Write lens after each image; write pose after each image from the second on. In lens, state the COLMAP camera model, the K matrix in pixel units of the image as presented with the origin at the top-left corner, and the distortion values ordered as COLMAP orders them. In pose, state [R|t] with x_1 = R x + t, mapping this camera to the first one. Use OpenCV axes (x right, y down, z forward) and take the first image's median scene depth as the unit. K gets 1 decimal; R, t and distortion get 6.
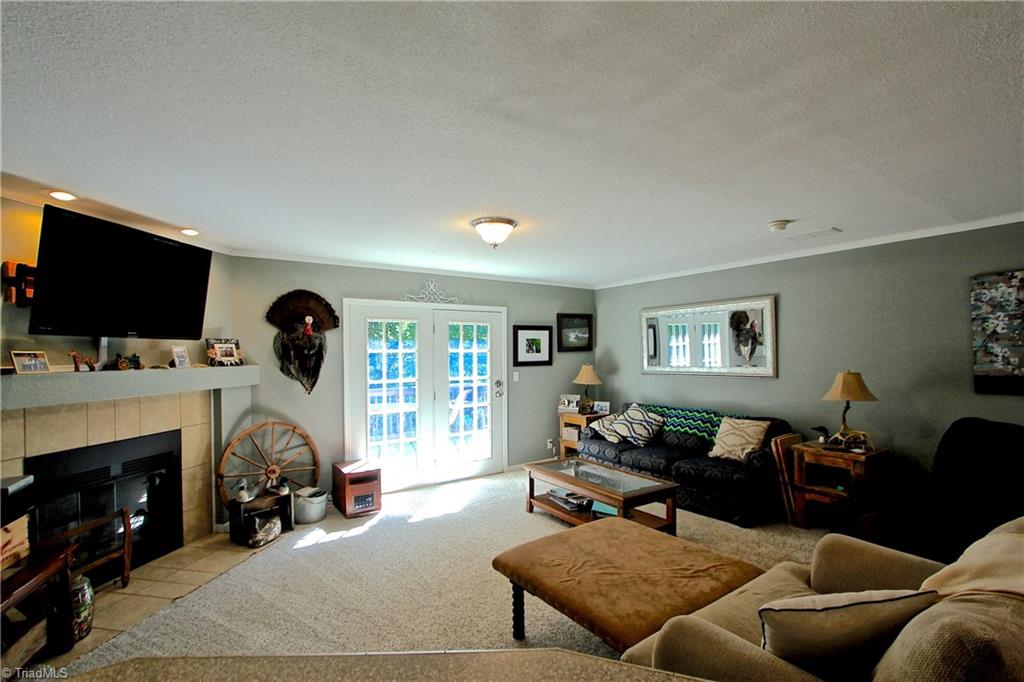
lens RADIAL K [[480.6, 0, 510.3], [0, 480.6, 343.5], [0, 0, 1]] dist [-0.014998, 0.003178]
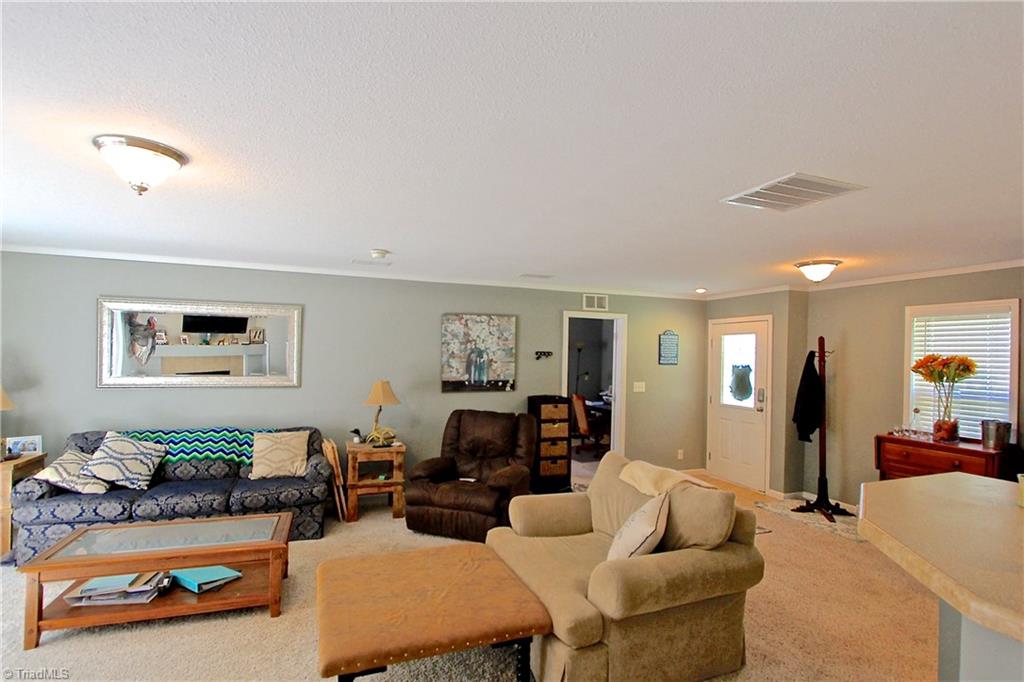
lens RADIAL K [[522.2, 0, 510.0], [0, 522.2, 347.7], [0, 0, 1]] dist [-0.005642, -0.000120]
pose [[0.219520, 0.025452, 0.975276, -0.443874], [-0.047565, 0.998750, -0.015358, -0.016854], [-0.974448, -0.043018, 0.220456, 0.338216]]
